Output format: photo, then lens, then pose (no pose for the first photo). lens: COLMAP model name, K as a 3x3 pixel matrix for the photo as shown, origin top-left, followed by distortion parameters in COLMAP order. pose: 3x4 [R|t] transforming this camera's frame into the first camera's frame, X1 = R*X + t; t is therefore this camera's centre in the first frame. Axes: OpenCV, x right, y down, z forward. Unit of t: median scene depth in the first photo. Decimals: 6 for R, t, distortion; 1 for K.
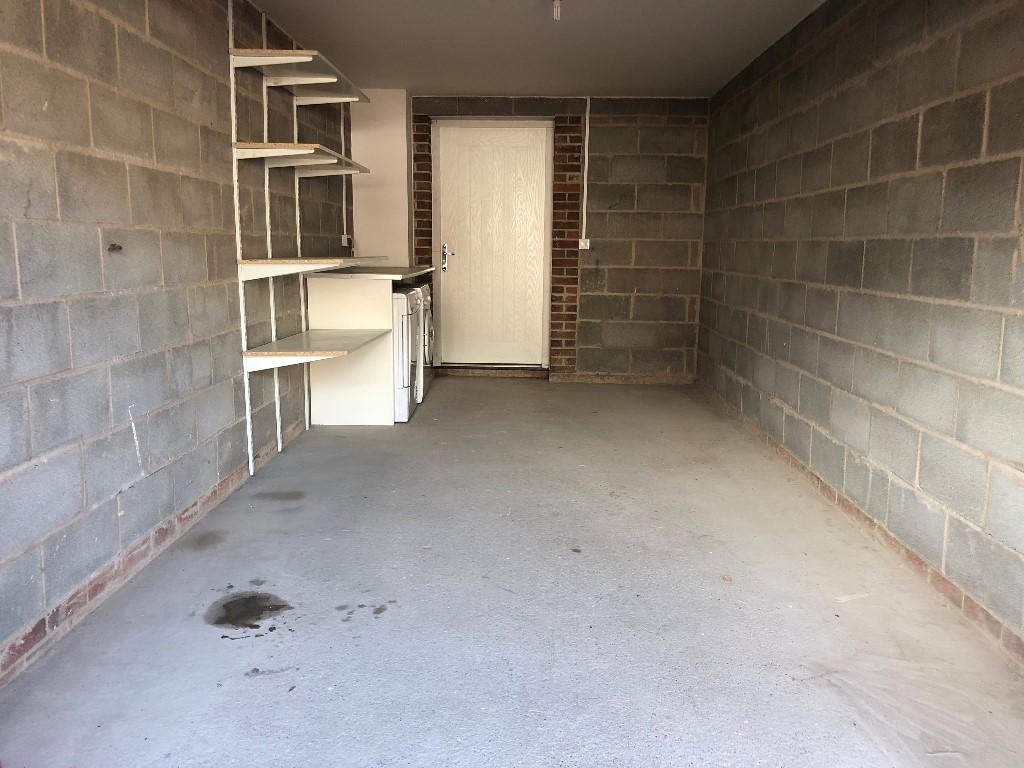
lens RADIAL K [[842.7, 0, 508.0], [0, 842.7, 378.1], [0, 0, 1]] dist [0.055708, -0.014960]
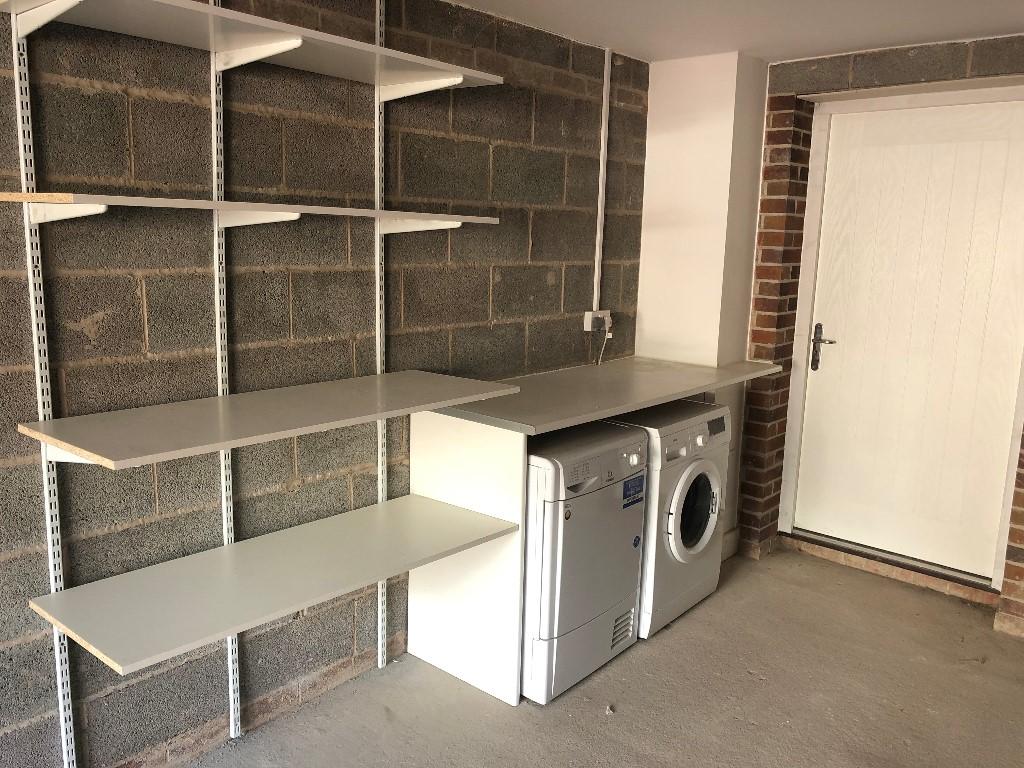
lens RADIAL K [[842.7, 0, 508.0], [0, 842.7, 378.1], [0, 0, 1]] dist [0.055708, -0.014960]
pose [[0.770873, 0.113646, -0.626769, 0.136292], [-0.114080, 0.992679, 0.039684, -0.134968], [0.626690, 0.040911, 0.778194, 0.483611]]
